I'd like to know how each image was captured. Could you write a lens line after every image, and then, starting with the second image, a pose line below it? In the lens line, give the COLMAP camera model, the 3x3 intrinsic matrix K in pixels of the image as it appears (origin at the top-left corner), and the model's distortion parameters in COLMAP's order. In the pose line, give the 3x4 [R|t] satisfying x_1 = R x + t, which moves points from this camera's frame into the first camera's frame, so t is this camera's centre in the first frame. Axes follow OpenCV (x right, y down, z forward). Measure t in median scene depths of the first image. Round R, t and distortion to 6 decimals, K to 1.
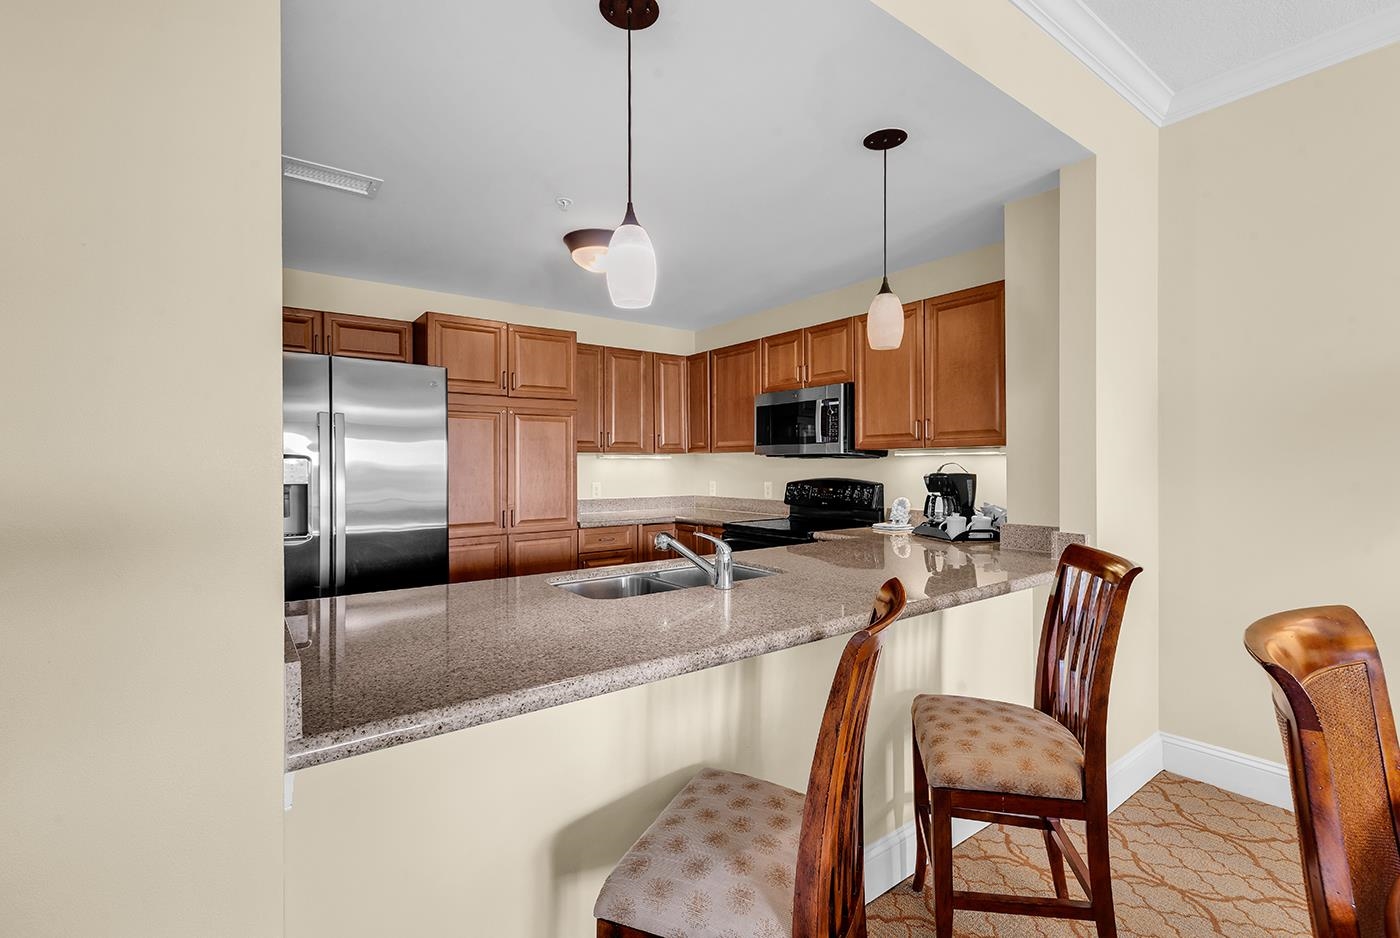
lens RADIAL K [[634.9, 0, 702.3], [0, 634.9, 463.6], [0, 0, 1]] dist [0.006721, 0.000126]
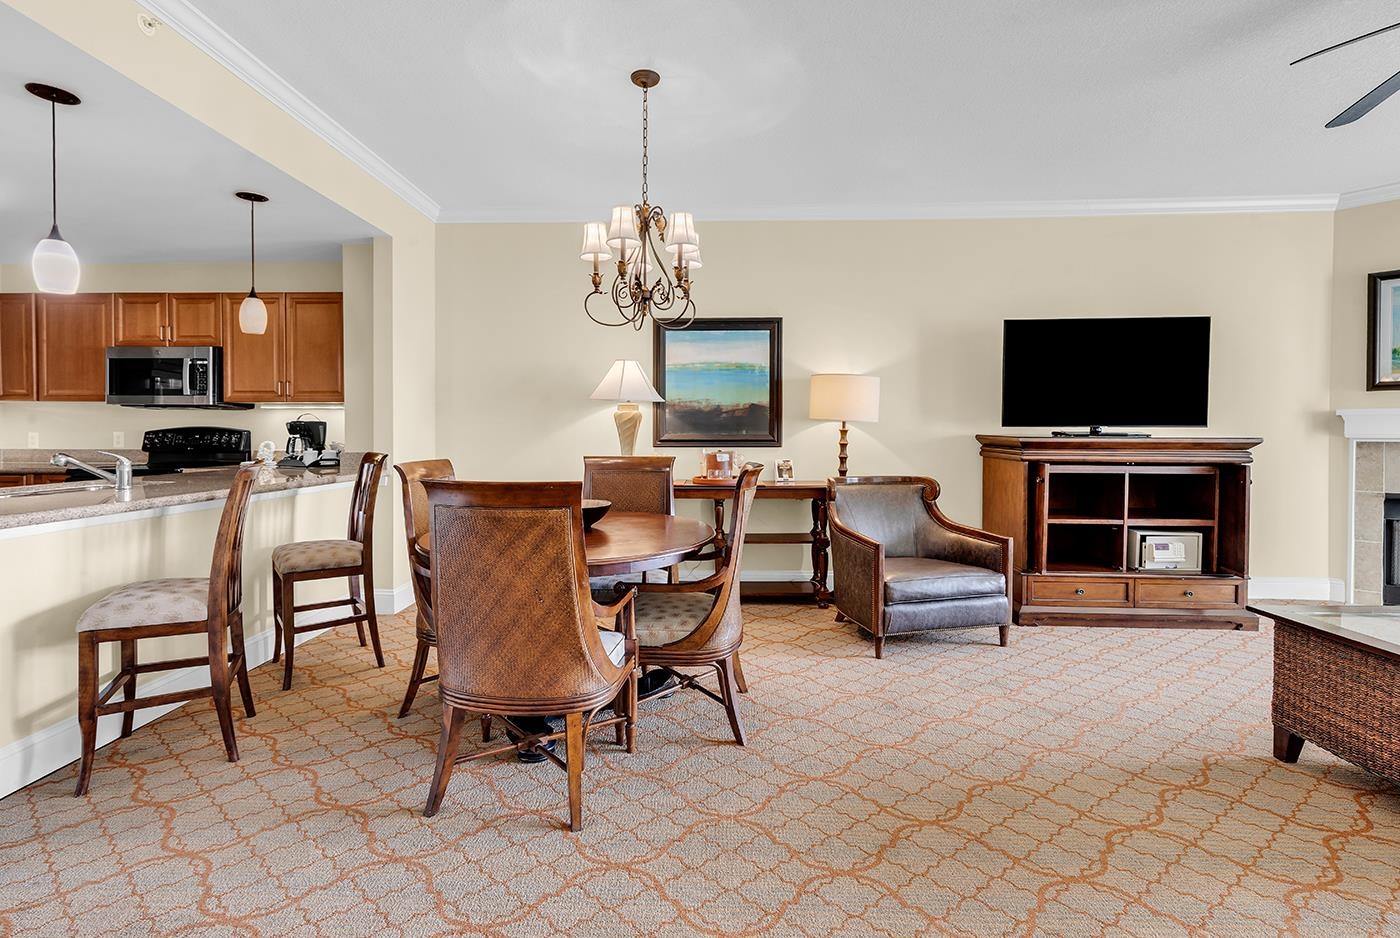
lens RADIAL K [[632.1, 0, 687.8], [0, 632.1, 437.9], [0, 0, 1]] dist [0.001266, -0.000020]
pose [[0.632276, -0.004656, 0.774729, -0.142361], [-0.006257, 0.999919, 0.011117, 0.028767], [-0.774718, -0.011876, 0.632196, -0.478035]]
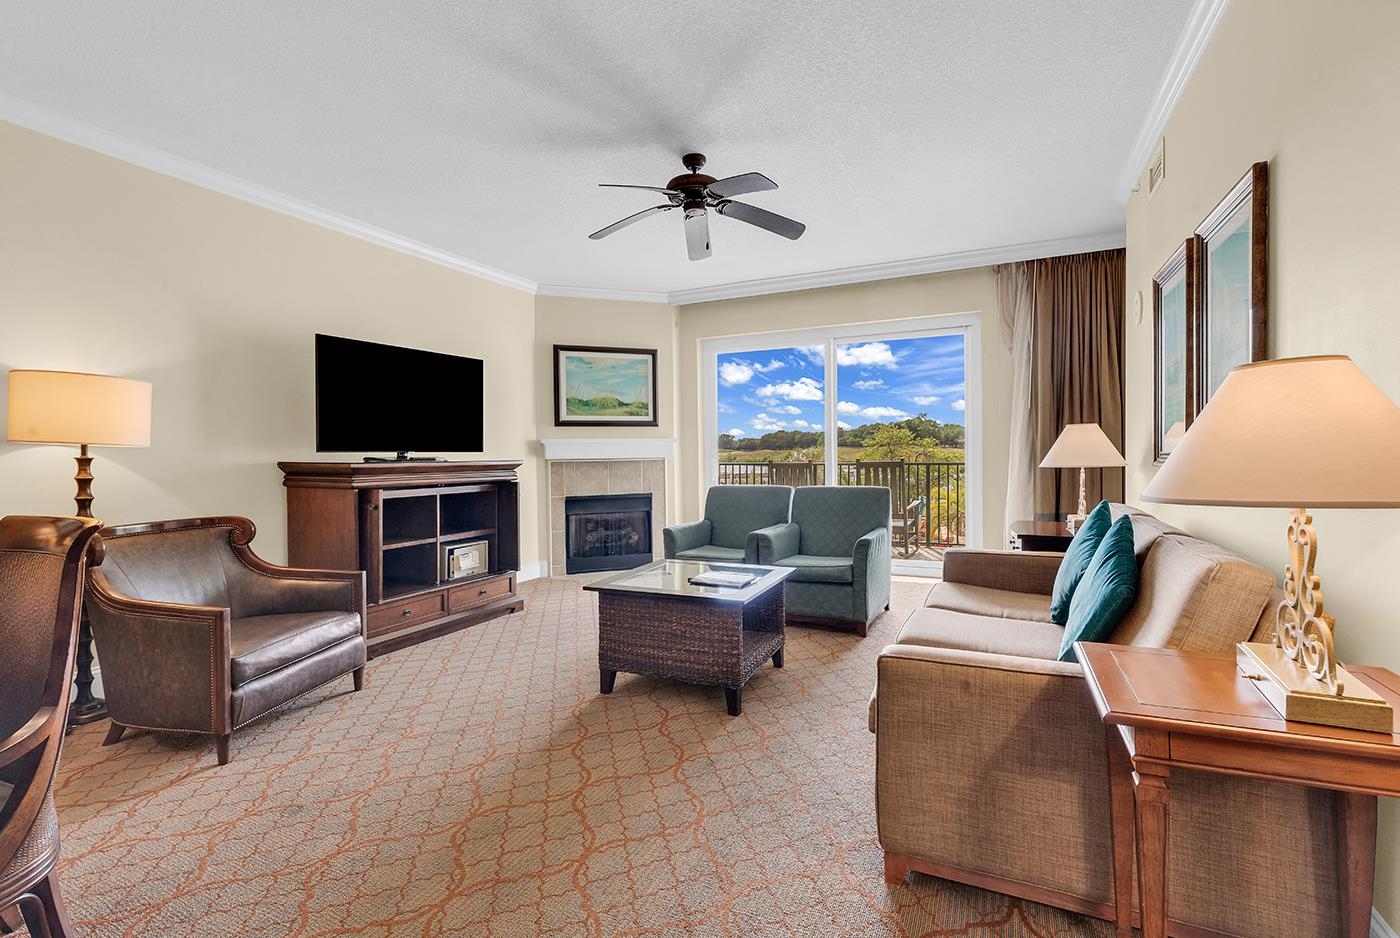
lens RADIAL K [[634.9, 0, 702.3], [0, 634.9, 463.6], [0, 0, 1]] dist [0.006721, 0.000126]
pose [[-0.472277, -0.005313, 0.881434, -0.108372], [0.010176, 0.999882, 0.011479, 0.030525], [-0.881391, 0.014390, -0.472168, -0.260192]]
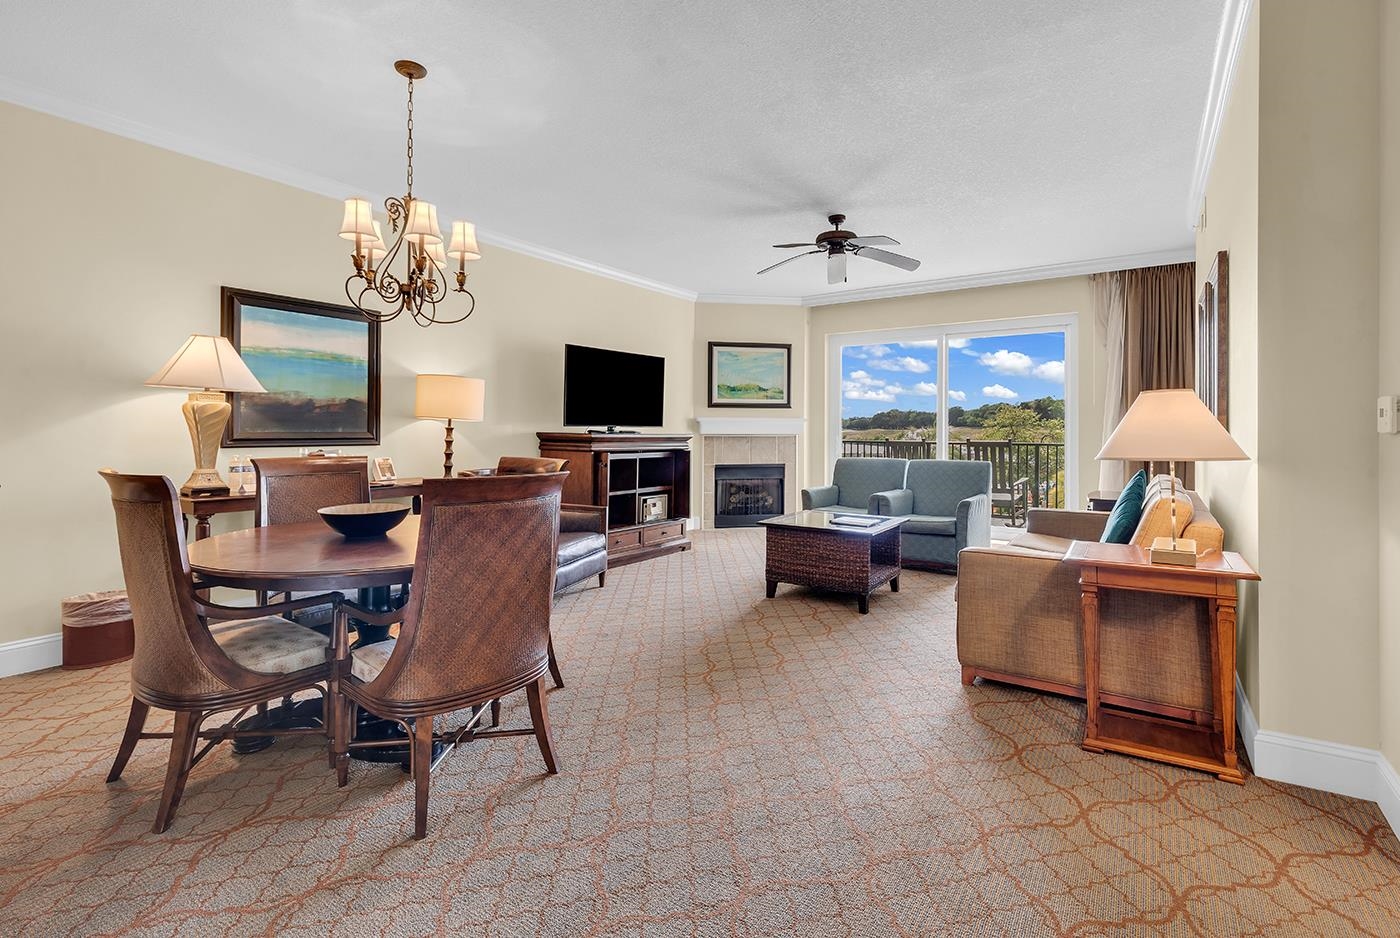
lens RADIAL K [[639.8, 0, 702.6], [0, 639.8, 428.1], [0, 0, 1]] dist [0.011426, 0.000256]
pose [[-0.318540, 0.005295, 0.947895, -0.418972], [-0.007967, 0.999934, -0.008263, 0.032217], [-0.947876, -0.010183, -0.318477, -0.029516]]
